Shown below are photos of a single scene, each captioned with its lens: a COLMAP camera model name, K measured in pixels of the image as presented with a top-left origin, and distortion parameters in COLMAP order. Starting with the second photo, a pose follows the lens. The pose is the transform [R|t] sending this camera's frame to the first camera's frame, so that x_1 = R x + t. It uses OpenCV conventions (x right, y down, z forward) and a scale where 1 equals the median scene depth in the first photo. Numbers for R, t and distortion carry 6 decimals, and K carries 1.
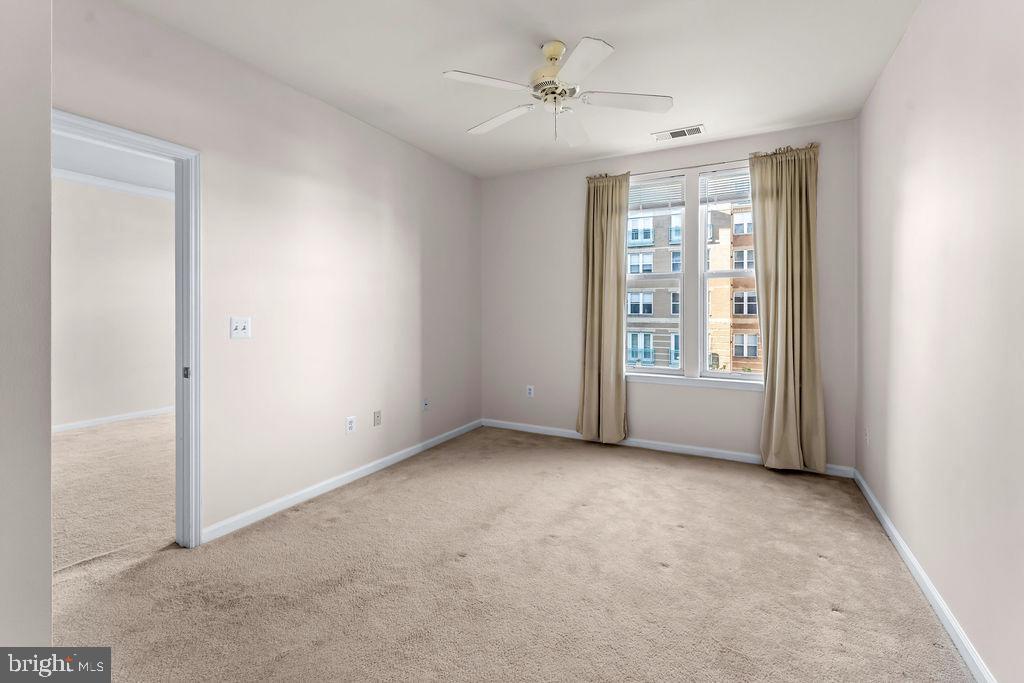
lens RADIAL K [[455.7, 0, 514.7], [0, 455.7, 311.1], [0, 0, 1]] dist [-0.000431, 0.000748]
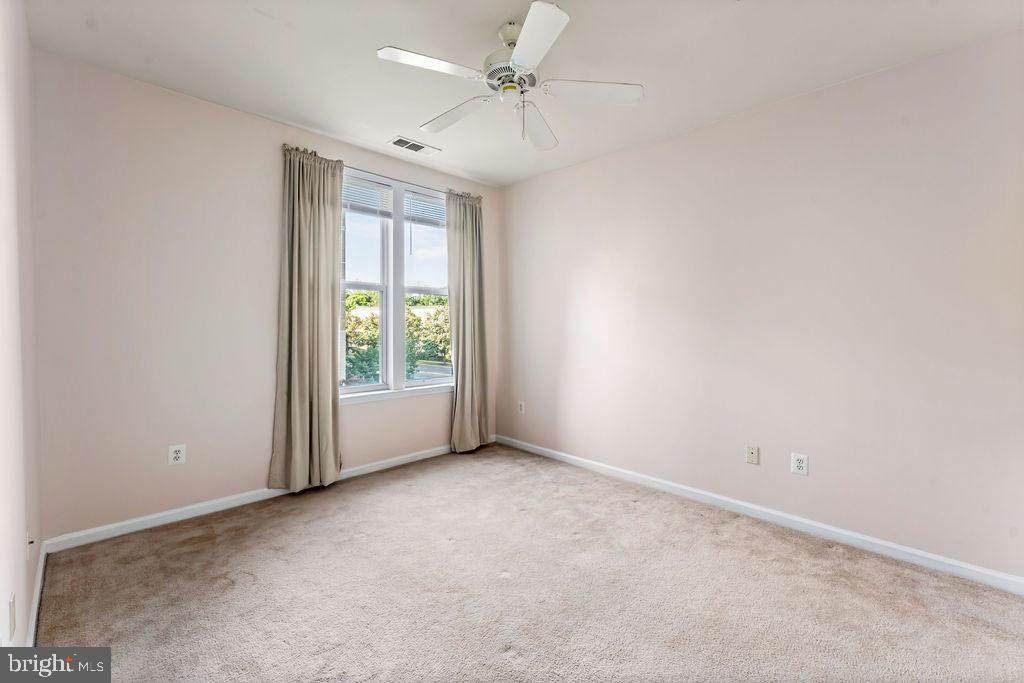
lens RADIAL K [[443.2, 0, 514.6], [0, 443.2, 326.5], [0, 0, 1]] dist [0.001767, 0.000281]
pose [[0.278475, -0.004557, 0.960433, -0.519084], [-0.003175, 0.999979, 0.005666, 0.000243], [-0.960438, -0.004627, 0.278455, 0.512635]]
